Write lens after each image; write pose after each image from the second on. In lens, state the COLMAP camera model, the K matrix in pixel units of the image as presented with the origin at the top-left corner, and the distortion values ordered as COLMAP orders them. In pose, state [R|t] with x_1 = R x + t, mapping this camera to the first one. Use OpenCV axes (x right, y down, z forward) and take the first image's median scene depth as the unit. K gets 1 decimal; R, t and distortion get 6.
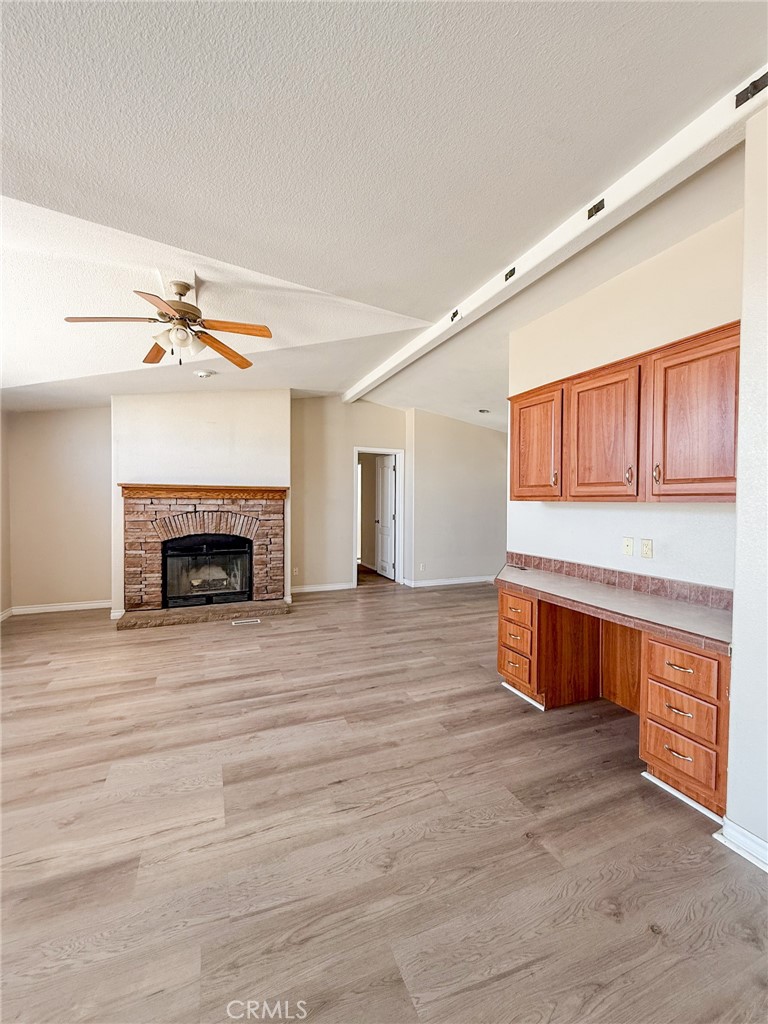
lens RADIAL K [[419.0, 0, 384.3], [0, 419.0, 508.9], [0, 0, 1]] dist [0.003523, 0.000217]
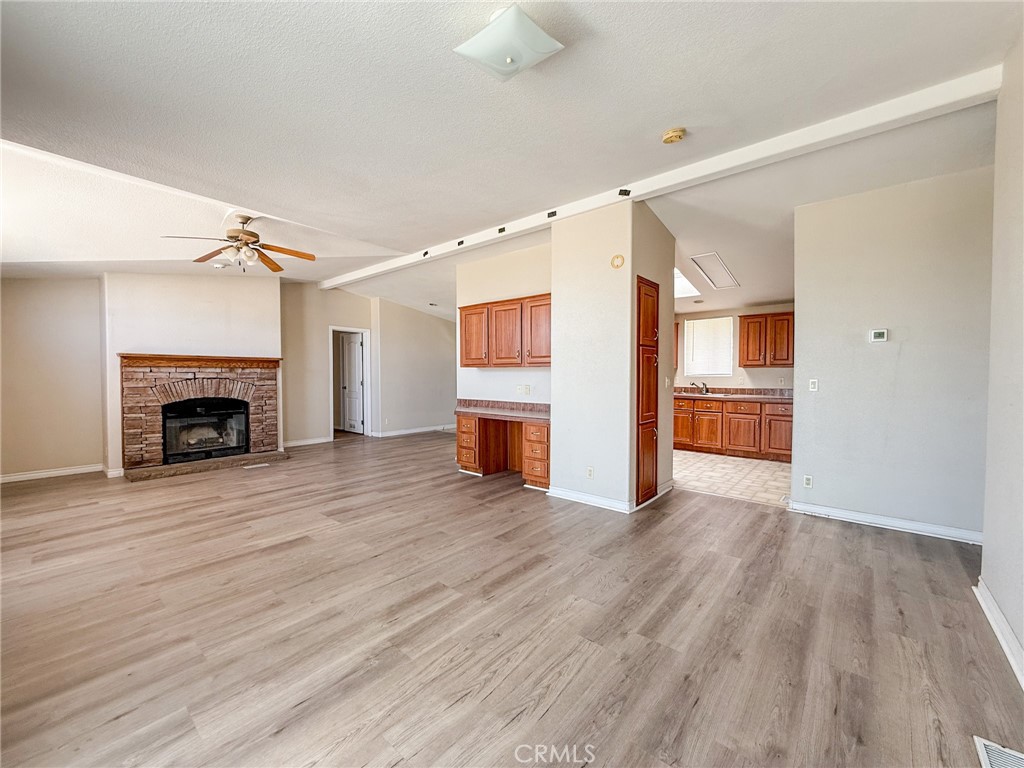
lens RADIAL K [[409.0, 0, 507.5], [0, 409.0, 385.0], [0, 0, 1]] dist [0.003384, -0.000301]
pose [[0.894964, -0.019342, 0.445720, -0.189306], [0.015710, 0.999806, 0.011841, 0.024870], [-0.445862, -0.003595, 0.895094, -0.402297]]
